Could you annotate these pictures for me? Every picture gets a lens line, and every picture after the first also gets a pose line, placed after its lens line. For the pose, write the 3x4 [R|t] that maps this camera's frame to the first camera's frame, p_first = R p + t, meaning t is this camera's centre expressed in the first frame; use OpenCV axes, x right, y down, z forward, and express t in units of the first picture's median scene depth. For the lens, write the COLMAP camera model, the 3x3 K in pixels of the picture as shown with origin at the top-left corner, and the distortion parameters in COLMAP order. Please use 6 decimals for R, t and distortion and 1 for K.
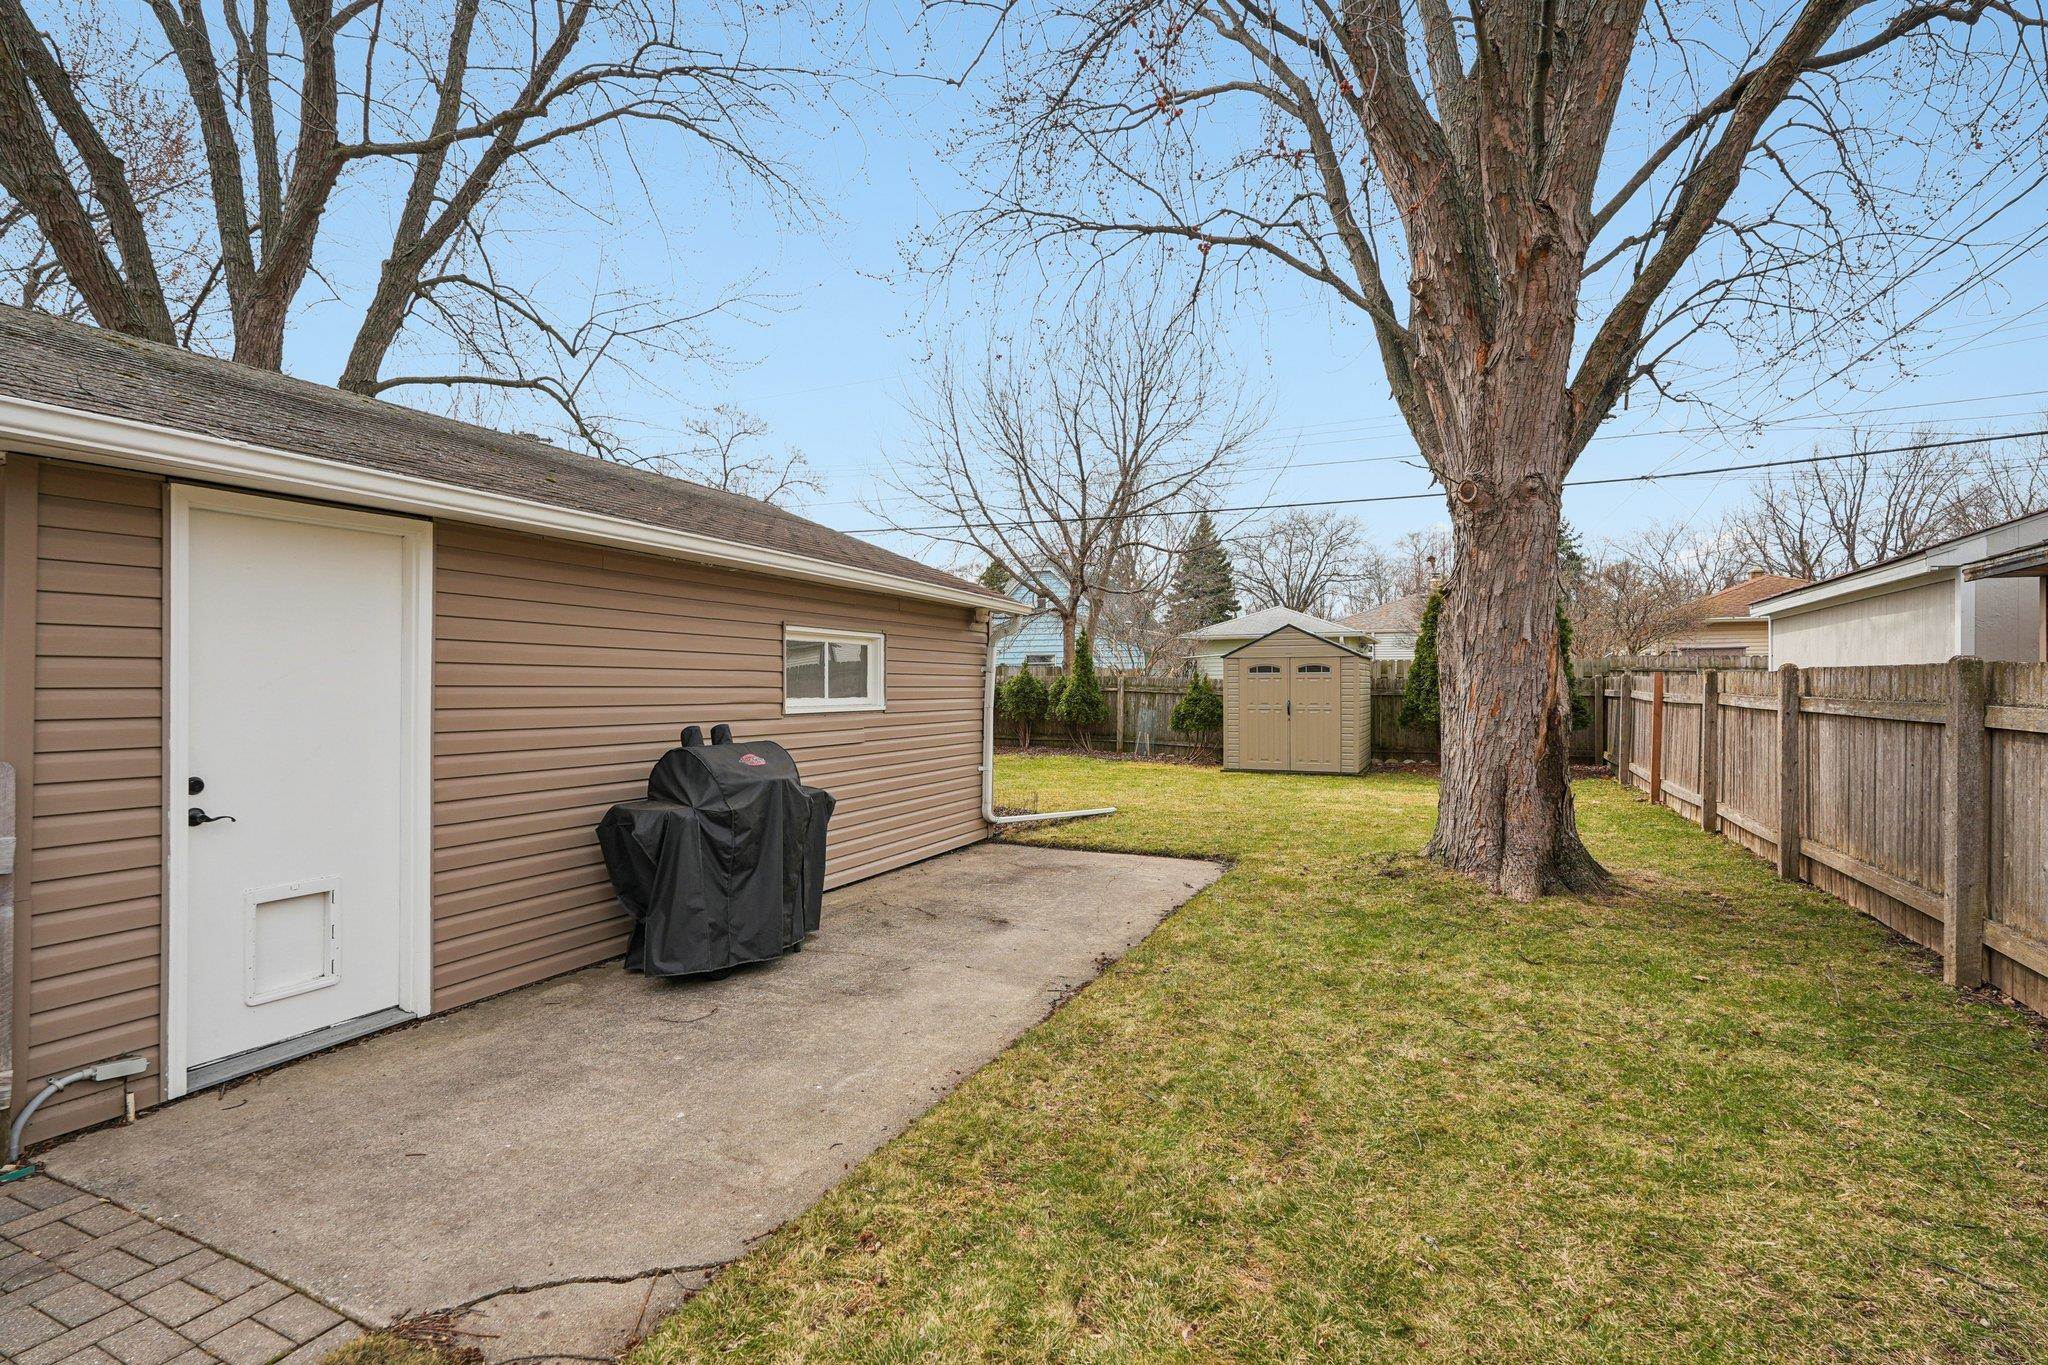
lens RADIAL K [[965.9, 0, 1024.0], [0, 965.9, 682.5], [0, 0, 1]] dist [-0.003353, -0.000047]
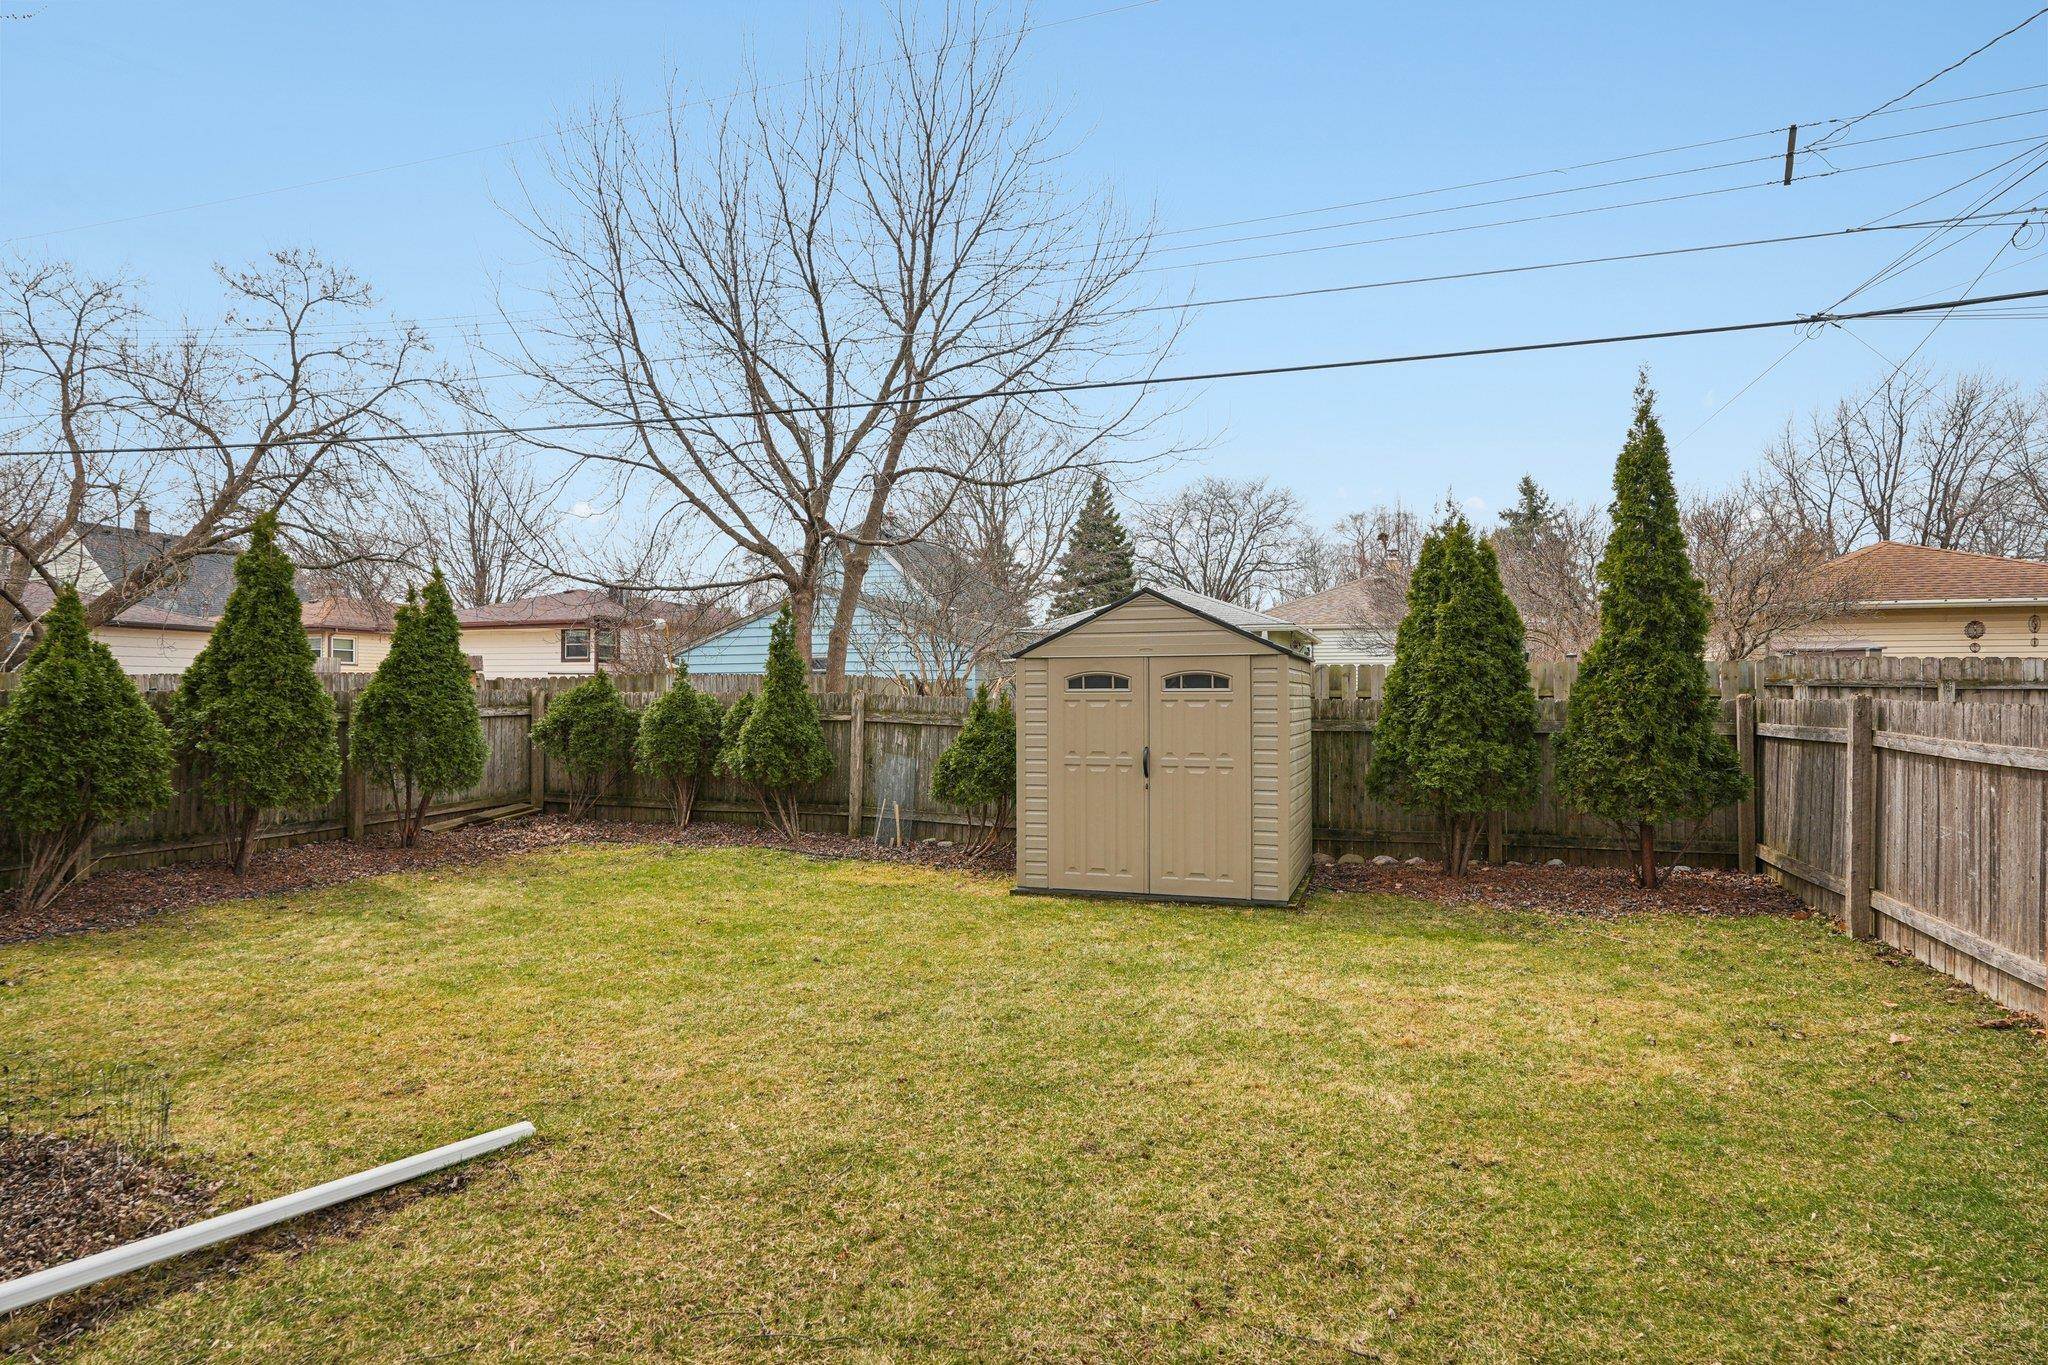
lens RADIAL K [[1111.8, 0, 1024.0], [0, 1111.8, 682.5], [0, 0, 1]] dist [0.000890, -0.000182]
pose [[0.995280, 0.001990, 0.097024, 0.135005], [-0.000891, 0.999935, -0.011372, -0.005772], [-0.097041, 0.011232, 0.995217, 0.384599]]
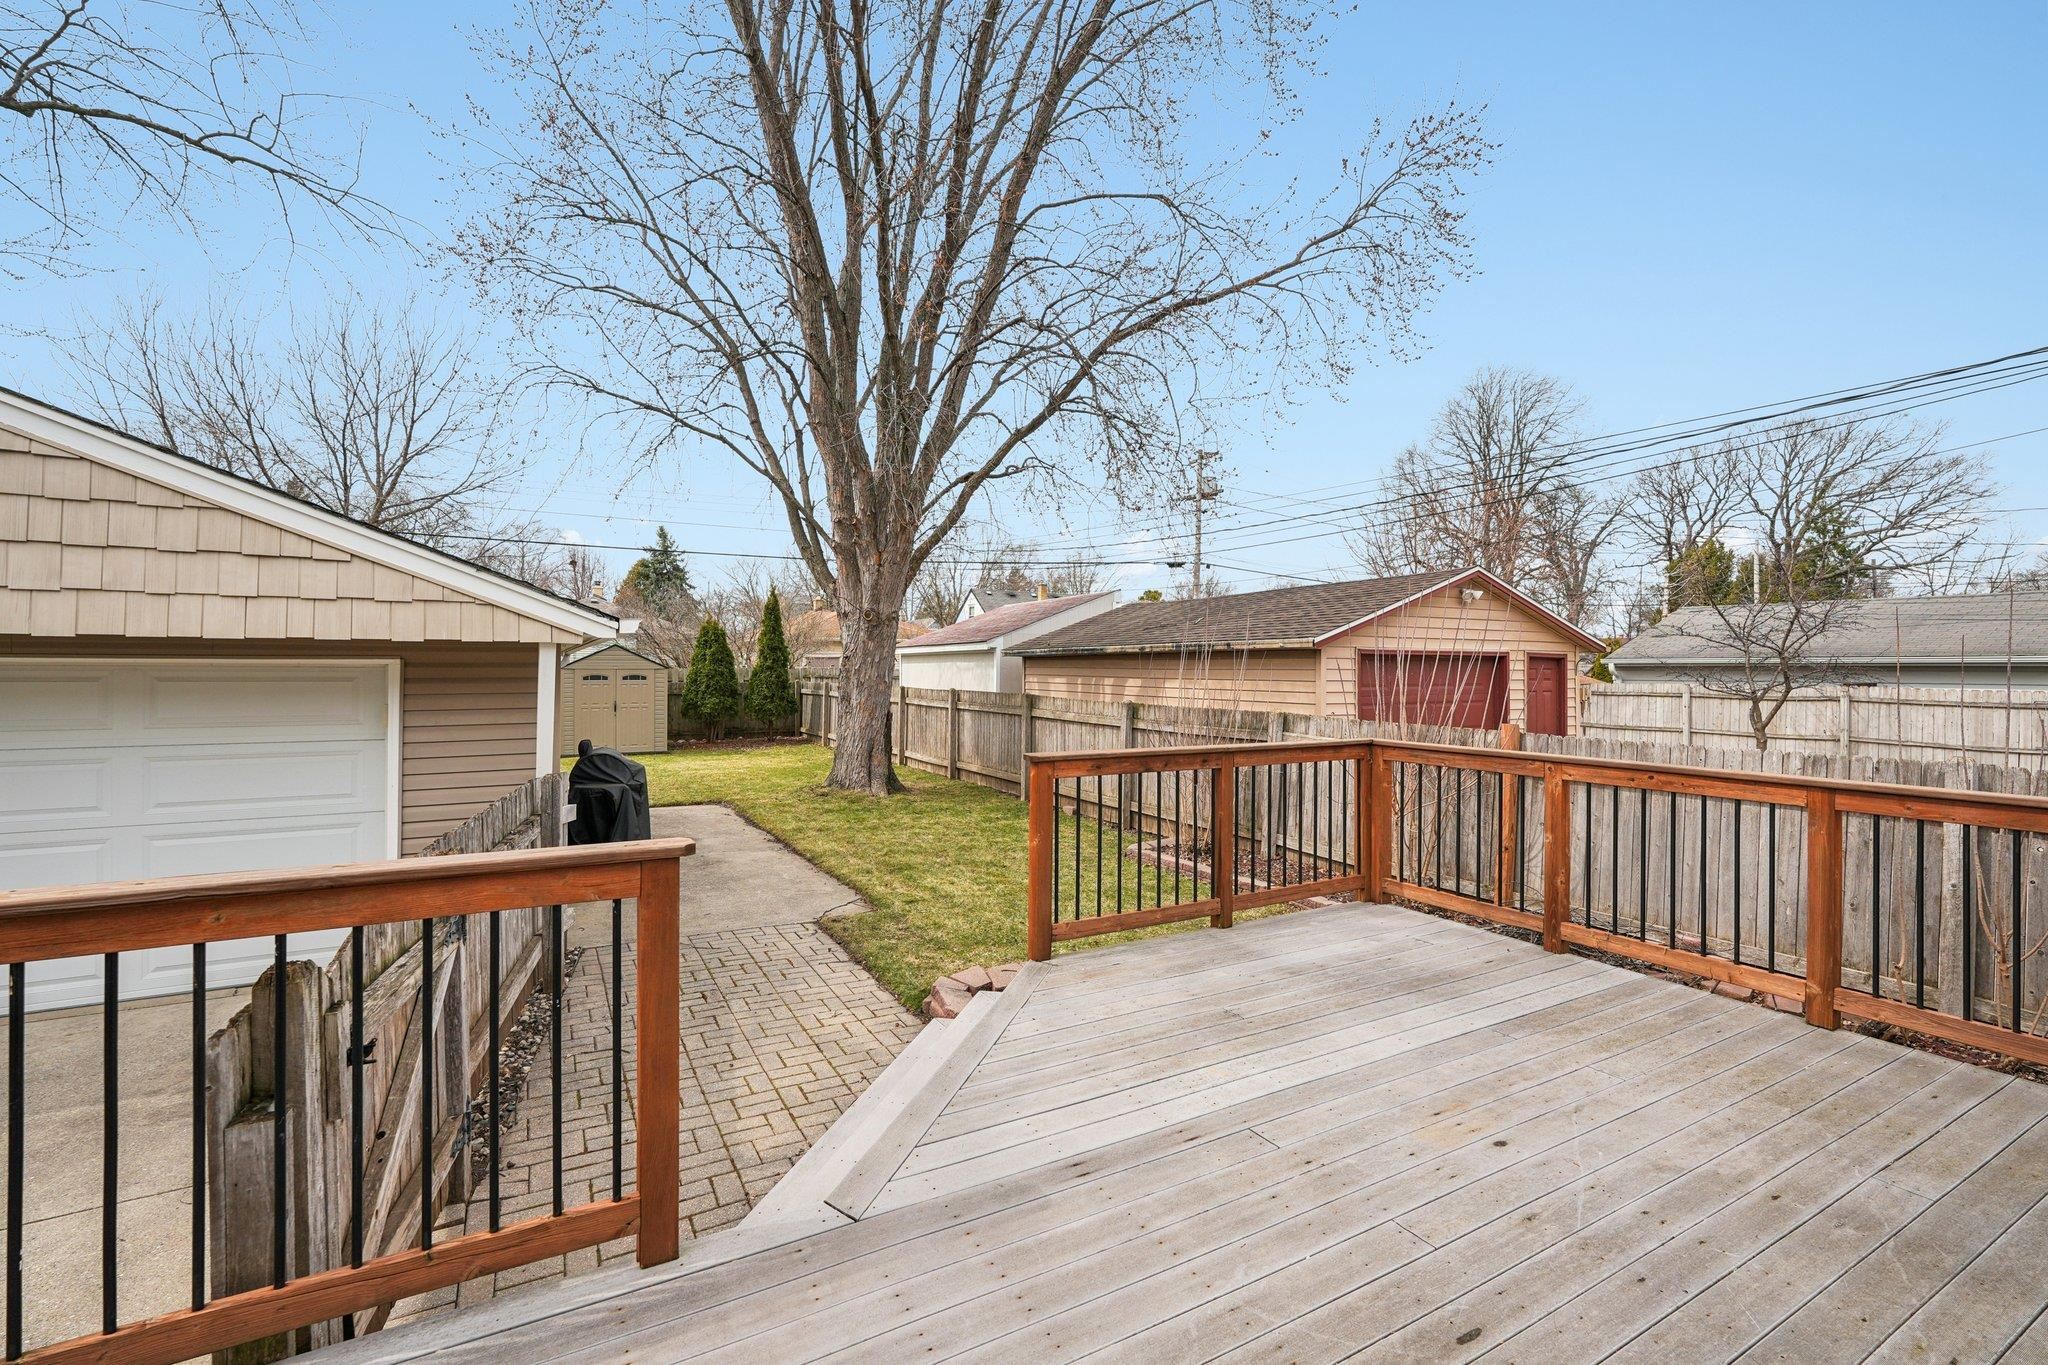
lens RADIAL K [[912.1, 0, 1034.4], [0, 912.1, 663.7], [0, 0, 1]] dist [-0.014737, -0.000116]
pose [[0.581984, 0.005607, 0.813181, -0.356909], [-0.007052, 0.999973, -0.001848, -0.030089], [-0.813170, -0.004659, 0.582008, -0.183174]]
